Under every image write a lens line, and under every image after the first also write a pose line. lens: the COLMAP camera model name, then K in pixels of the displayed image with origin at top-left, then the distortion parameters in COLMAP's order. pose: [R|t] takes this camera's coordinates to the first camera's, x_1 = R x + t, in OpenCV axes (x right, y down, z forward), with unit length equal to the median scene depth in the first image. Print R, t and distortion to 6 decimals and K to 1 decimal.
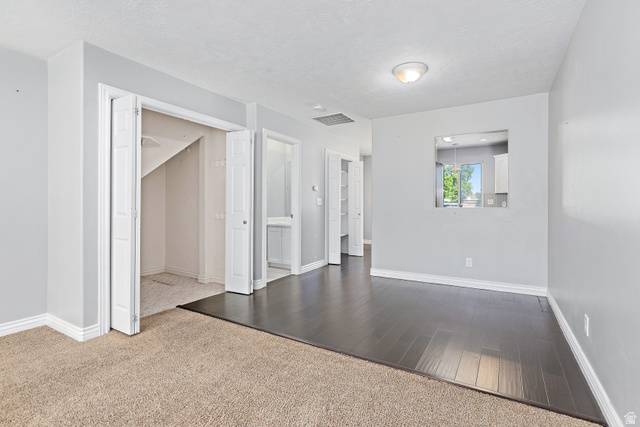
lens RADIAL K [[301.3, 0, 321.4], [0, 301.3, 205.0], [0, 0, 1]] dist [0.000722, 0.000145]
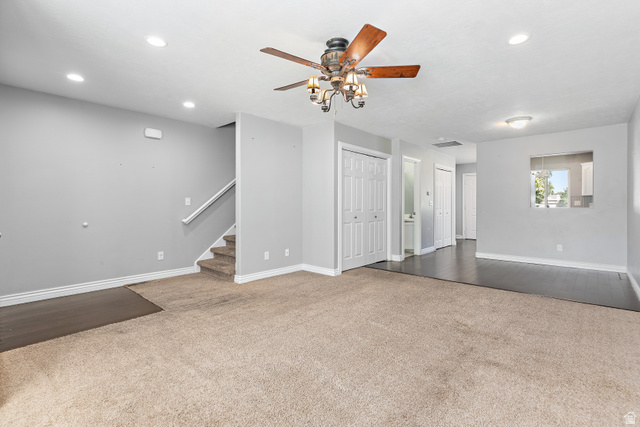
lens RADIAL K [[293.3, 0, 320.3], [0, 293.3, 203.7], [0, 0, 1]] dist [-0.001729, -0.000590]
pose [[0.978670, -0.002187, -0.205428, -0.253160], [0.000990, 0.999982, -0.005930, -0.000538], [0.205438, 0.005600, 0.978654, -0.441052]]
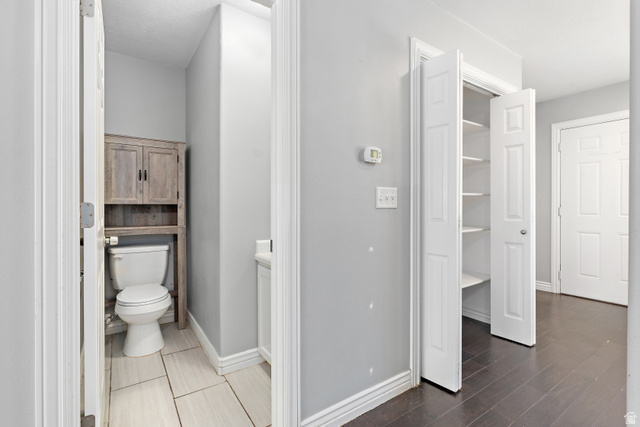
lens RADIAL K [[301.3, 0, 321.4], [0, 301.3, 205.0], [0, 0, 1]] dist [0.000722, 0.000145]
pose [[0.908342, -0.001121, -0.418226, 0.070115], [0.000637, 0.999999, -0.001297, -0.003180], [0.418227, 0.000912, 0.908342, 0.715960]]
